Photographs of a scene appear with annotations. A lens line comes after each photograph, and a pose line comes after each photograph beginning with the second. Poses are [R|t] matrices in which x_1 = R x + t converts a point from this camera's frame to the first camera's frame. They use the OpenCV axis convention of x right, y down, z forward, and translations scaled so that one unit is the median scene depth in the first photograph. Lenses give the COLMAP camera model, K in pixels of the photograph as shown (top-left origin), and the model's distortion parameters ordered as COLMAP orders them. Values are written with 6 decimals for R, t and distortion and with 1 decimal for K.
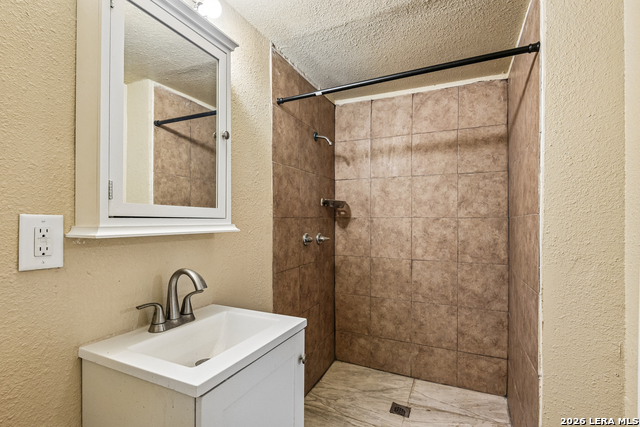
lens RADIAL K [[303.0, 0, 320.0], [0, 303.0, 213.5], [0, 0, 1]] dist [0.000565, -0.000061]
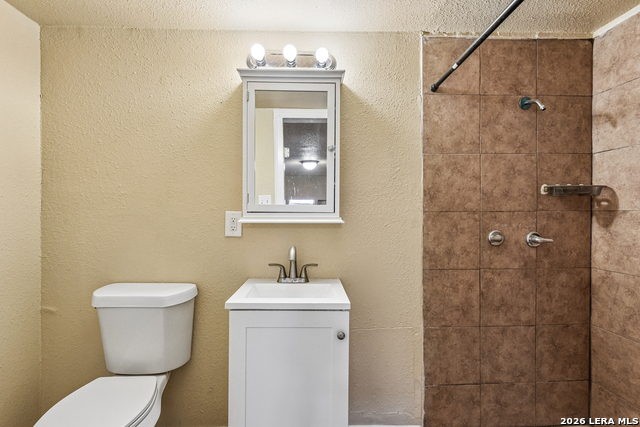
lens RADIAL K [[305.5, 0, 316.9], [0, 305.5, 211.8], [0, 0, 1]] dist [0.000183, -0.000584]
pose [[0.443375, -0.006539, -0.896312, 0.494455], [0.017729, 0.999842, 0.001476, 0.005766], [0.896161, -0.016545, 0.443421, 0.220599]]
